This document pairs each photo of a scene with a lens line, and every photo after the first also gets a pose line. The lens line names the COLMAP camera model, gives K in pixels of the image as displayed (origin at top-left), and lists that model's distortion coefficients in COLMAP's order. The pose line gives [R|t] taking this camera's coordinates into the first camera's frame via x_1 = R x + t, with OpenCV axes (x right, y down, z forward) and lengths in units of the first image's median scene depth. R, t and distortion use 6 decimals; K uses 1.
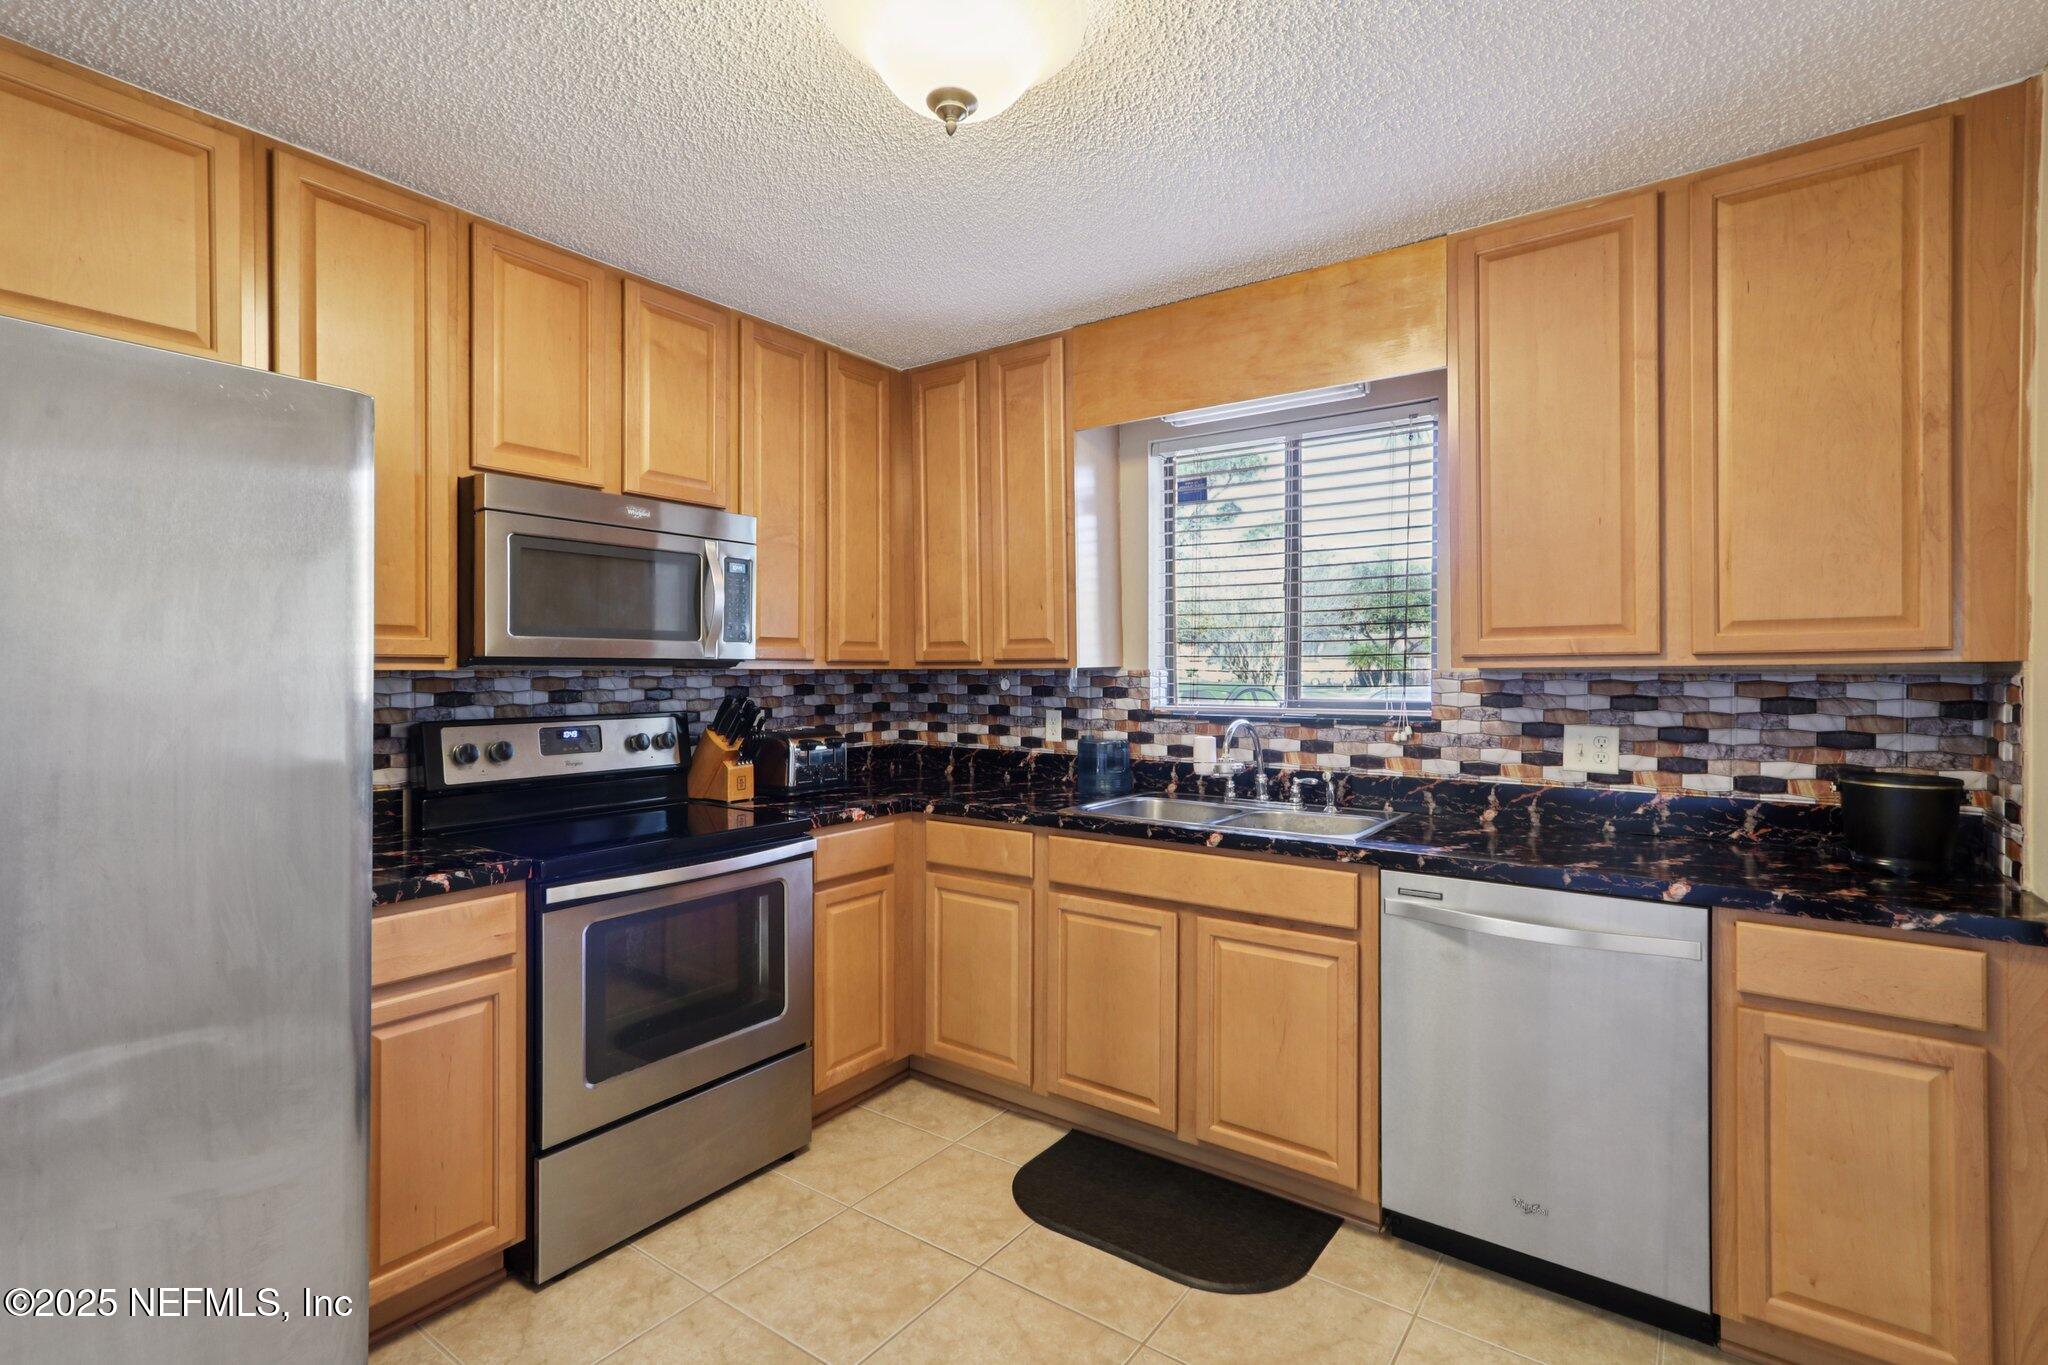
lens RADIAL K [[949.4, 0, 1015.7], [0, 949.4, 672.4], [0, 0, 1]] dist [0.004915, -0.002747]
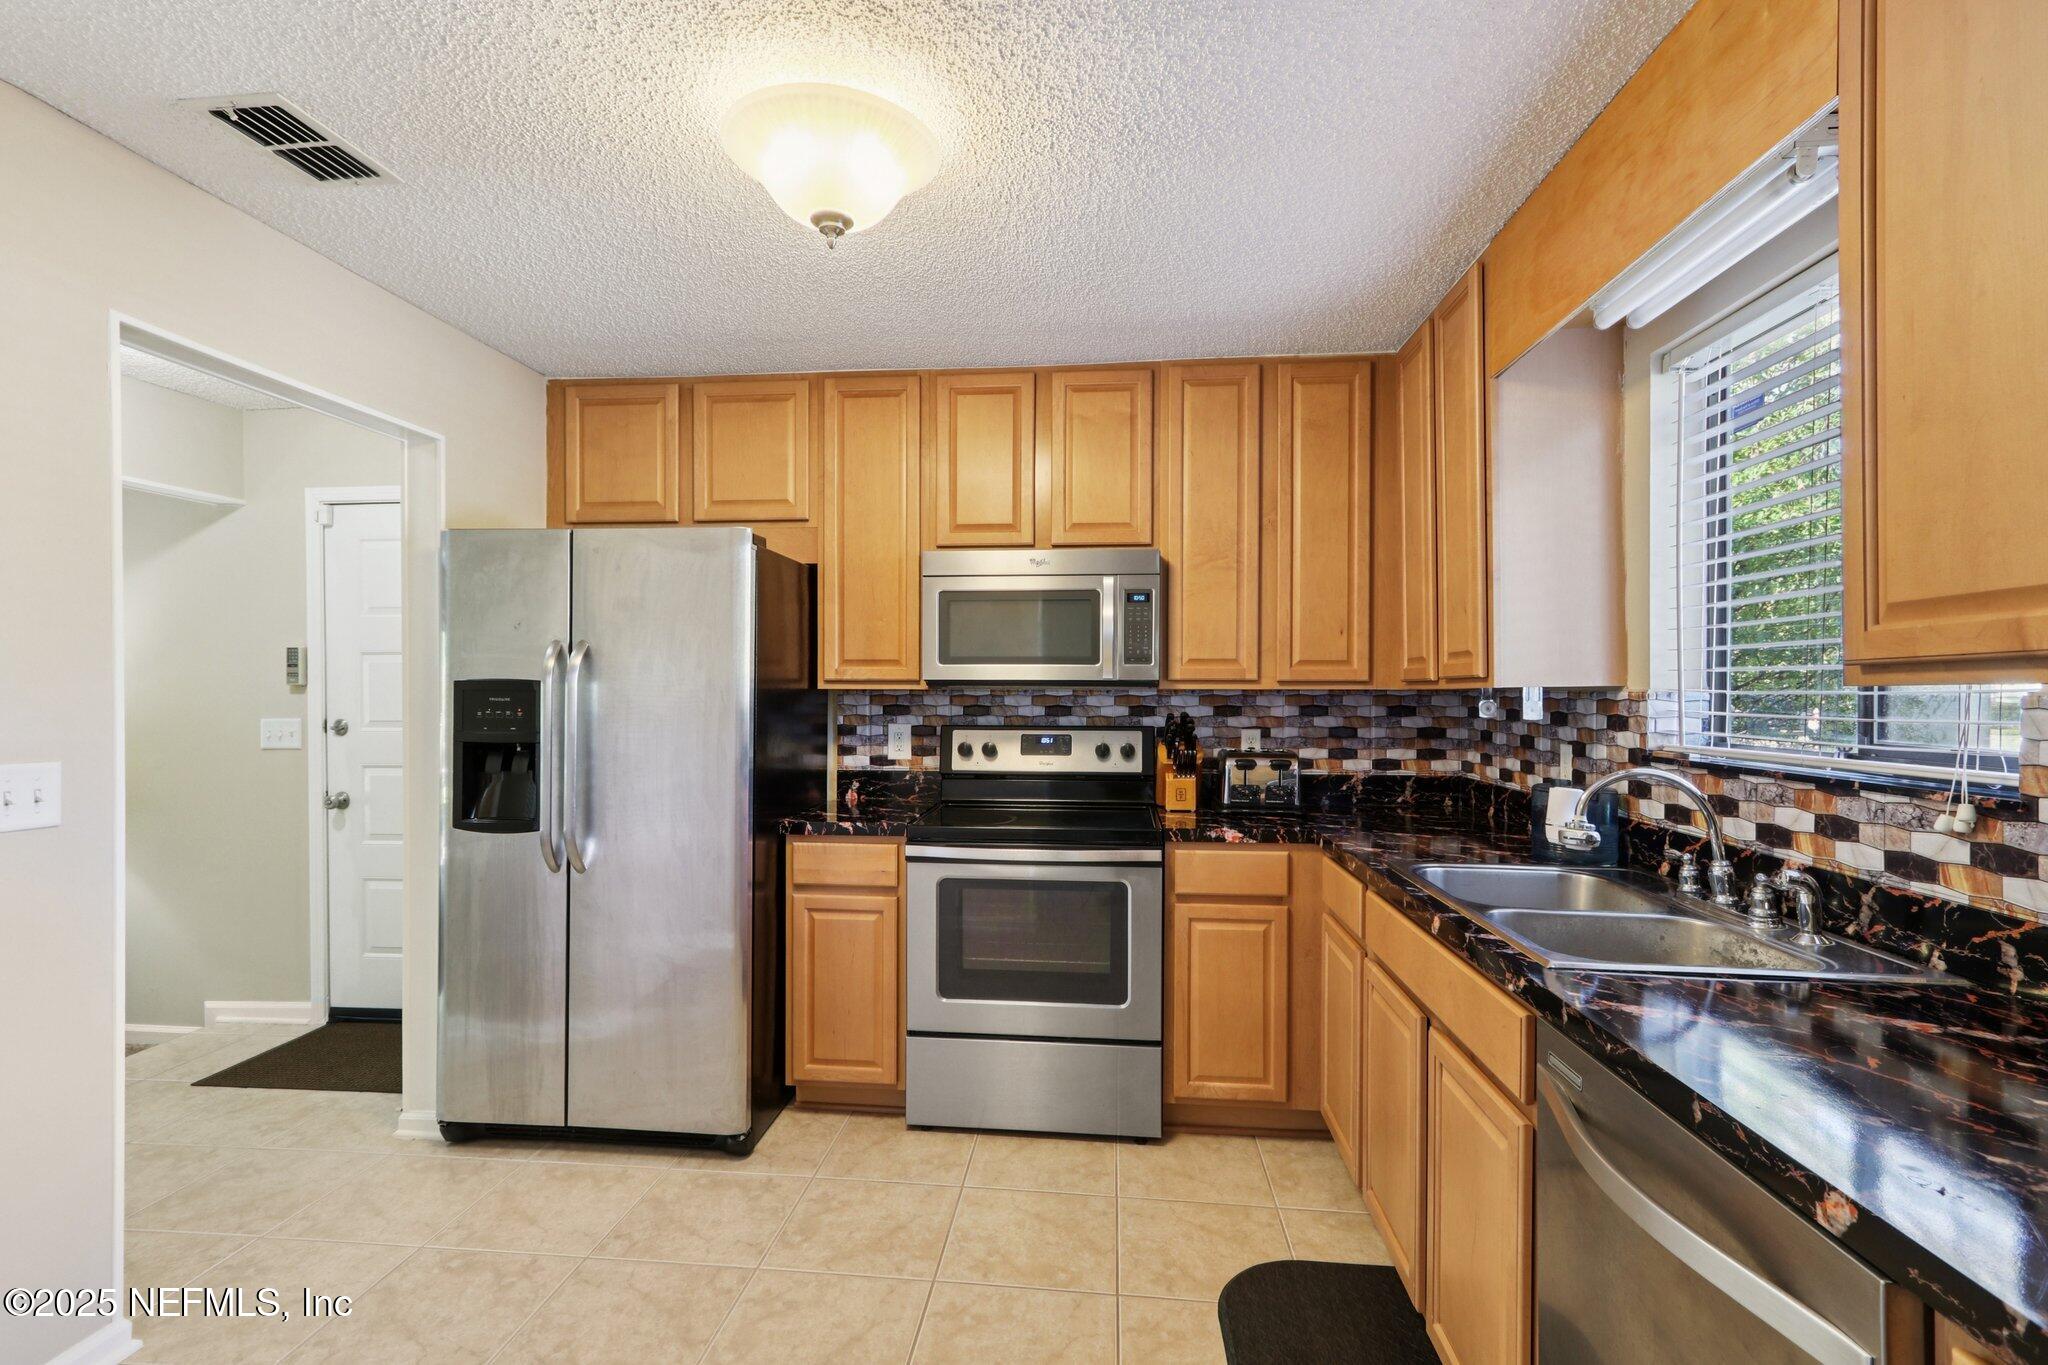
lens RADIAL K [[949.4, 0, 1014.7], [0, 949.4, 686.7], [0, 0, 1]] dist [0.004915, -0.002747]
pose [[0.507057, -0.001043, -0.861912, 0.567216], [-0.003590, 0.999988, -0.003322, -0.001953], [0.861905, 0.004778, 0.507047, 0.300690]]
